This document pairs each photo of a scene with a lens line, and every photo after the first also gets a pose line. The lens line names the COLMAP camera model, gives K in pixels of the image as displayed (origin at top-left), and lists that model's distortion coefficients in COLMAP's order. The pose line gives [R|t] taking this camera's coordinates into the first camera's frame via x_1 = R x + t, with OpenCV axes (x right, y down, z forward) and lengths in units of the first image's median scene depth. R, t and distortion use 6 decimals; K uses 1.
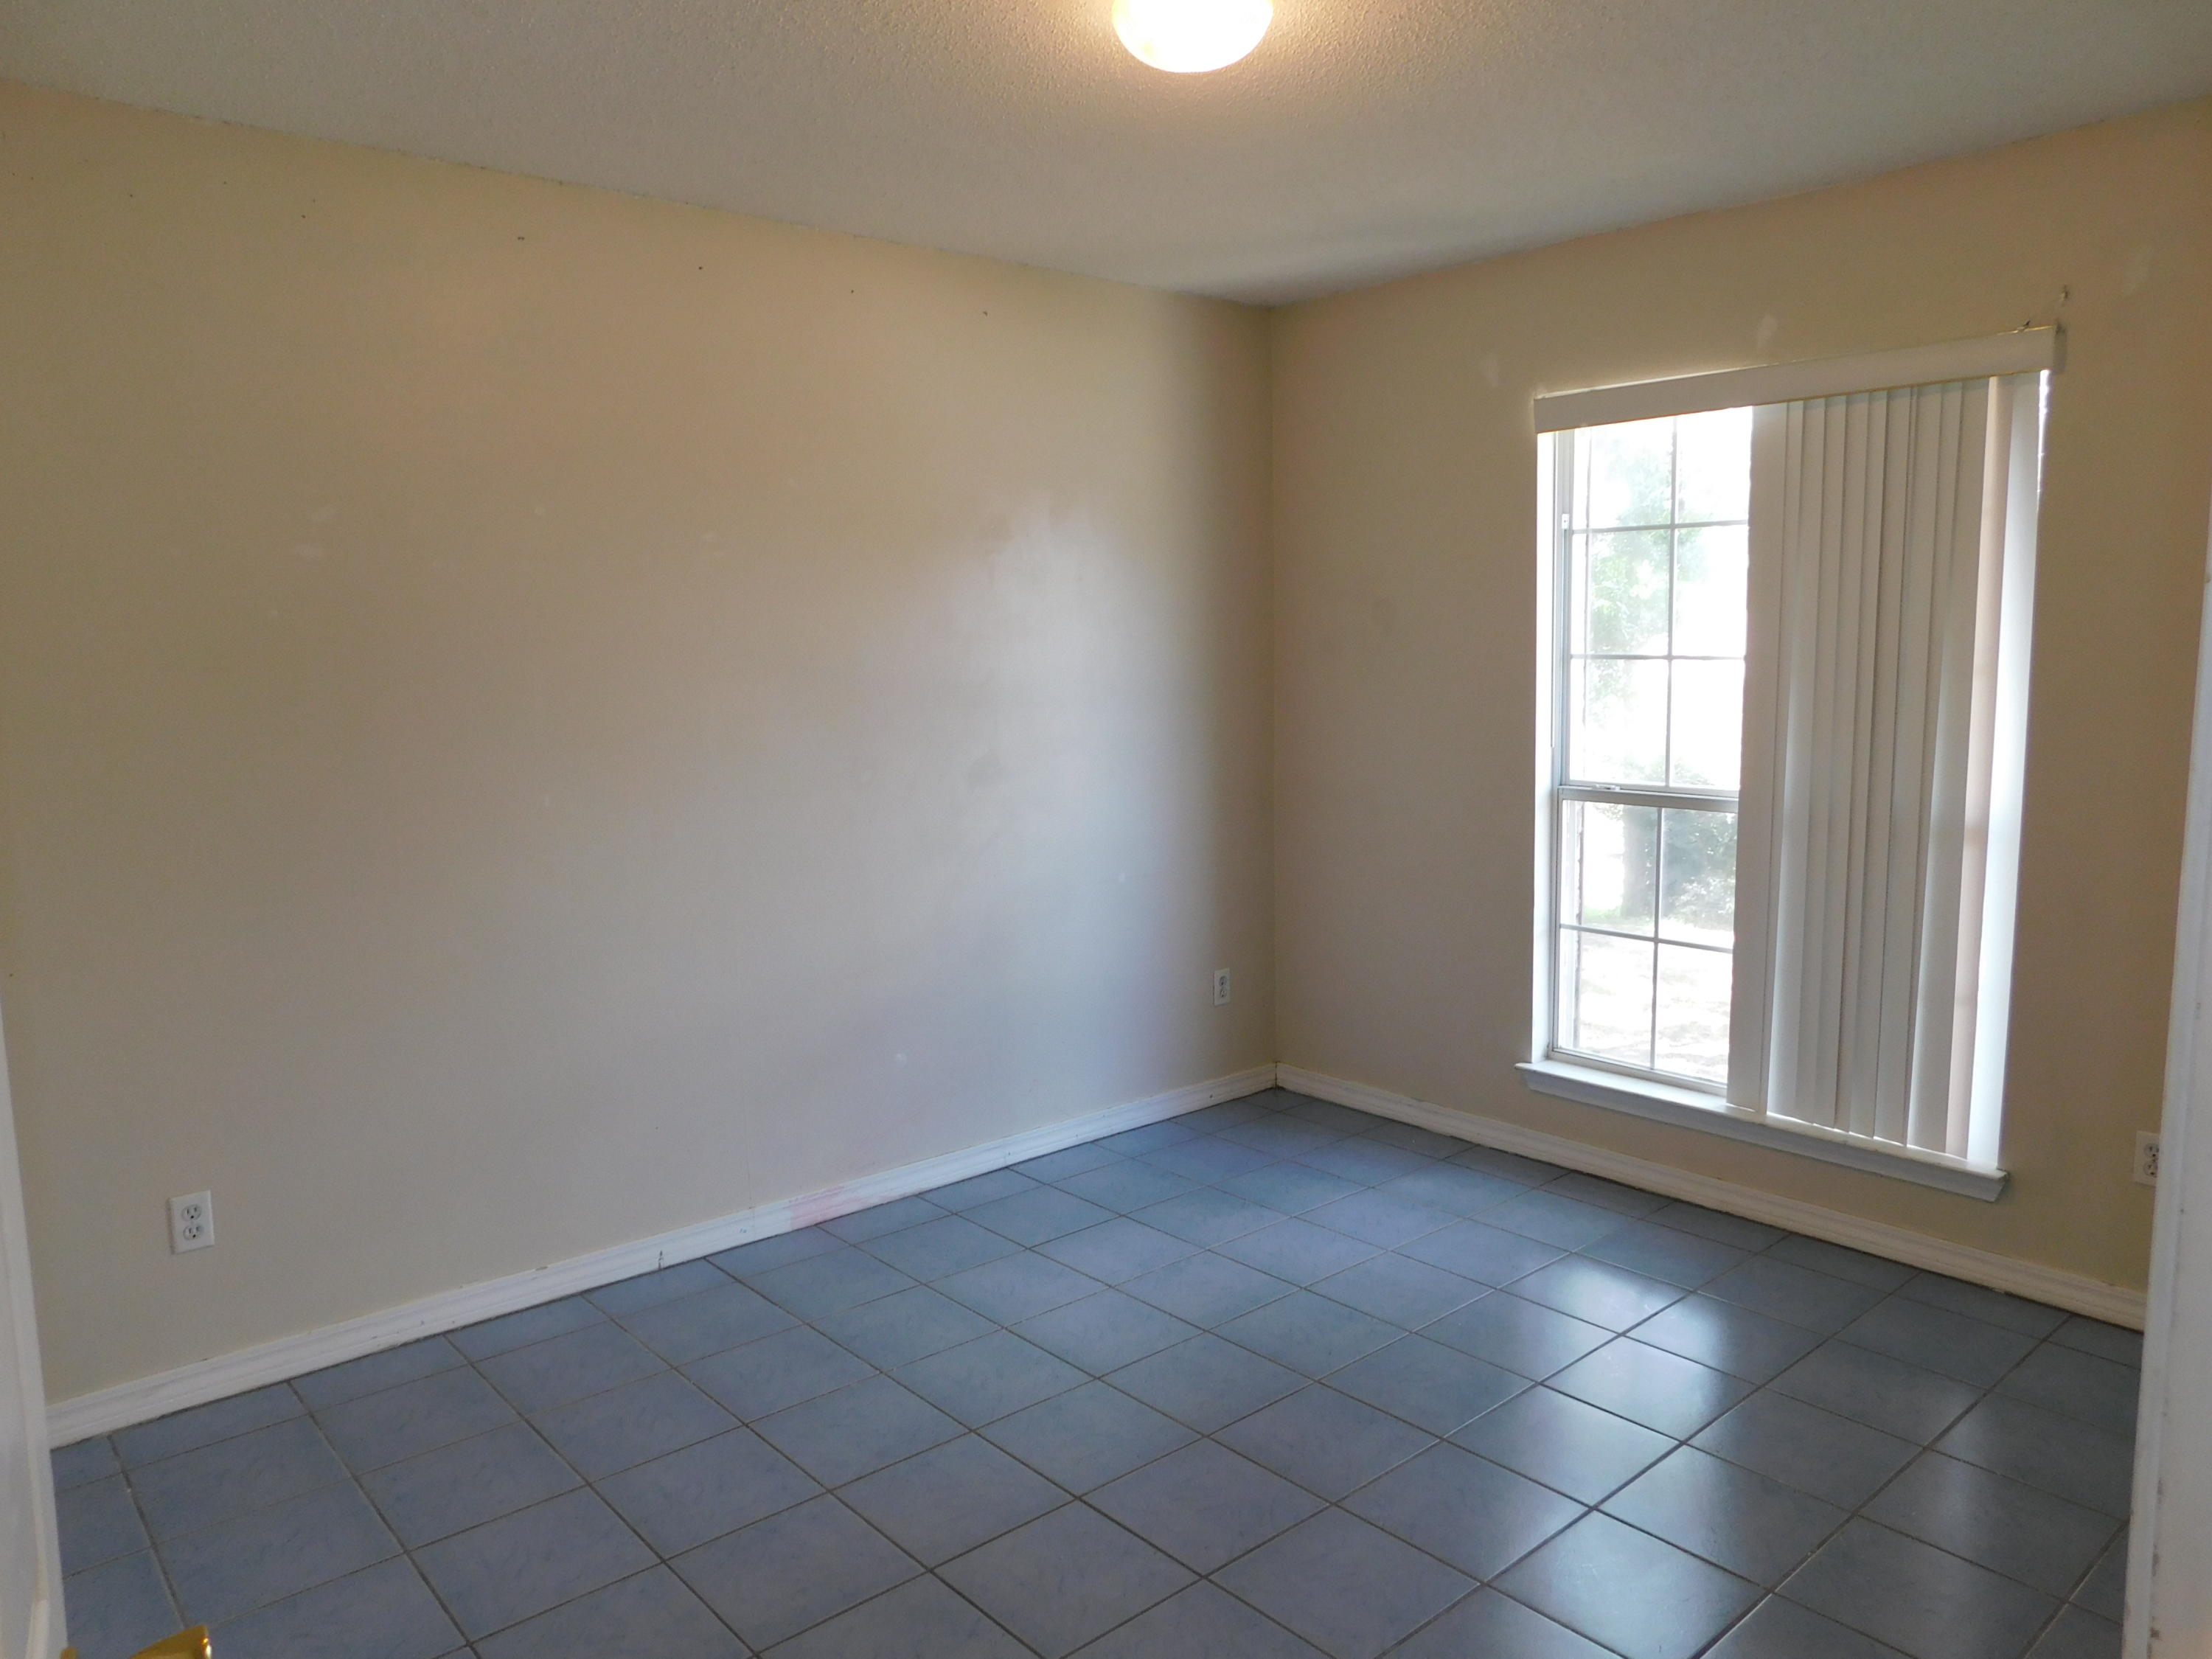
lens RADIAL K [[1542.4, 0, 1106.0], [0, 1542.4, 829.5], [0, 0, 1]] dist [-0.035030, 0.000590]
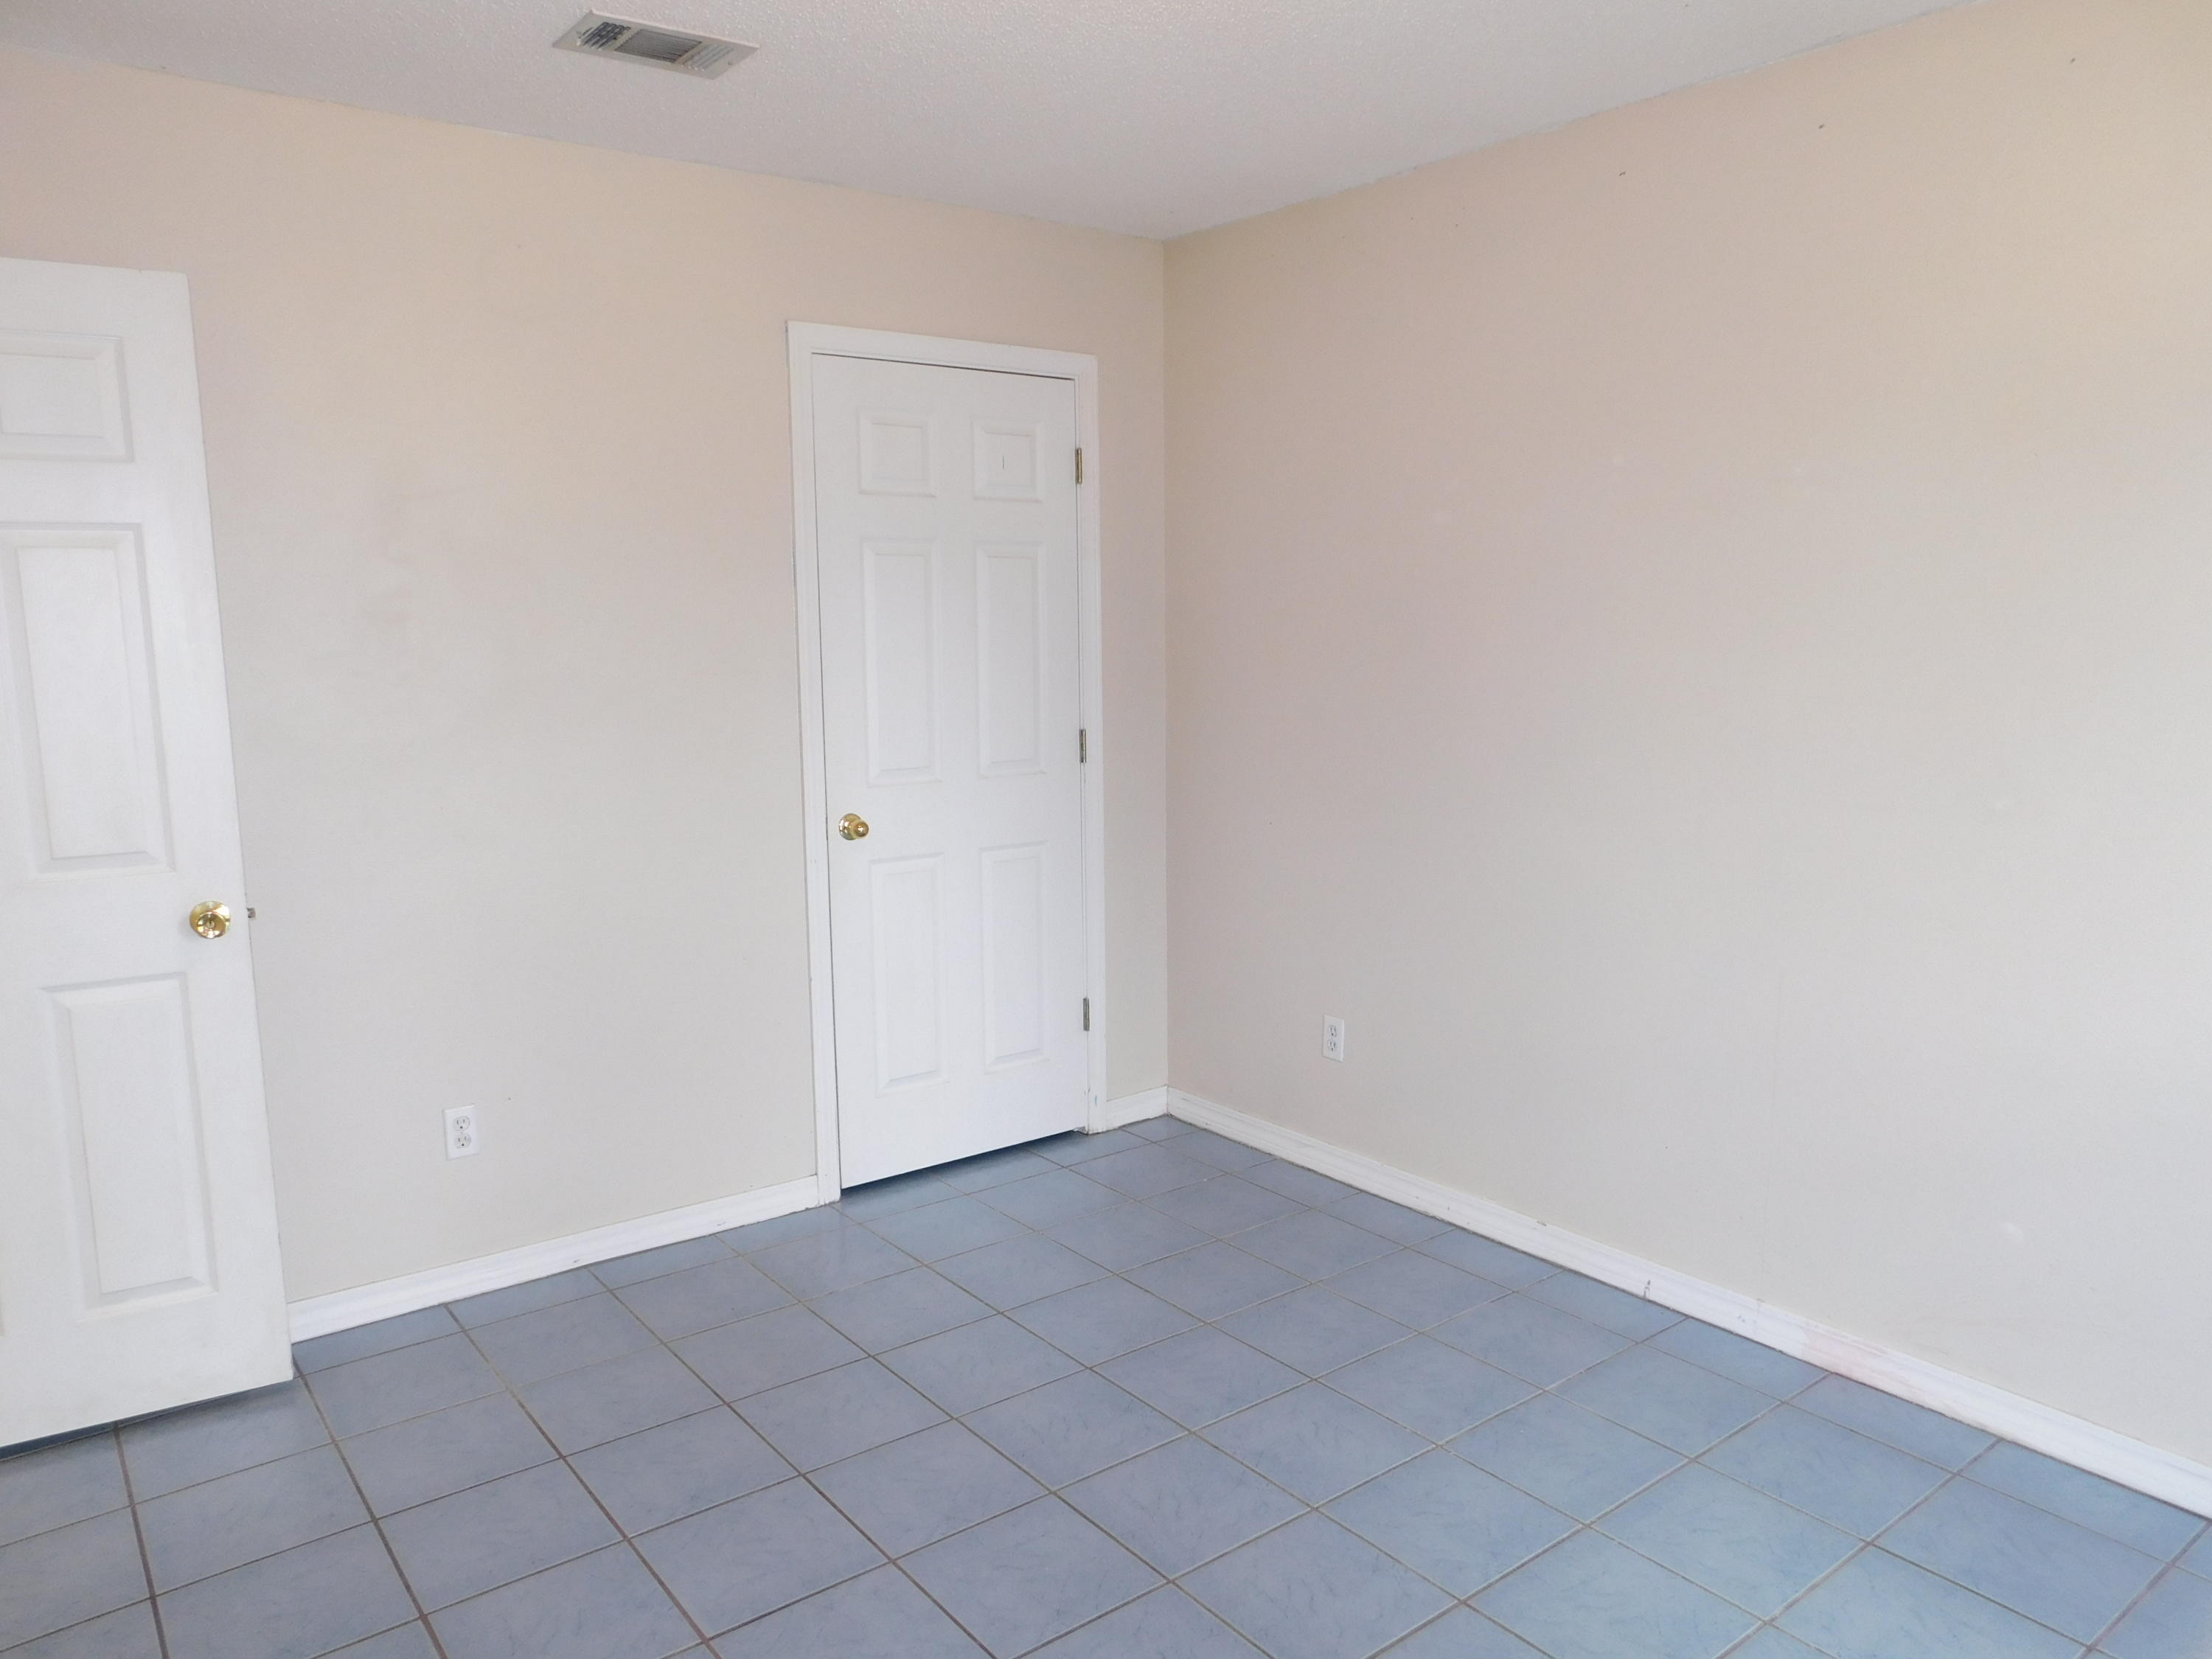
lens RADIAL K [[1542.4, 0, 1106.0], [0, 1542.4, 829.5], [0, 0, 1]] dist [-0.035030, 0.000590]
pose [[-0.063629, 0.158255, -0.985346, 0.574222], [-0.116148, 0.979463, 0.164811, -0.094907], [0.991192, 0.124933, -0.043941, 0.695260]]
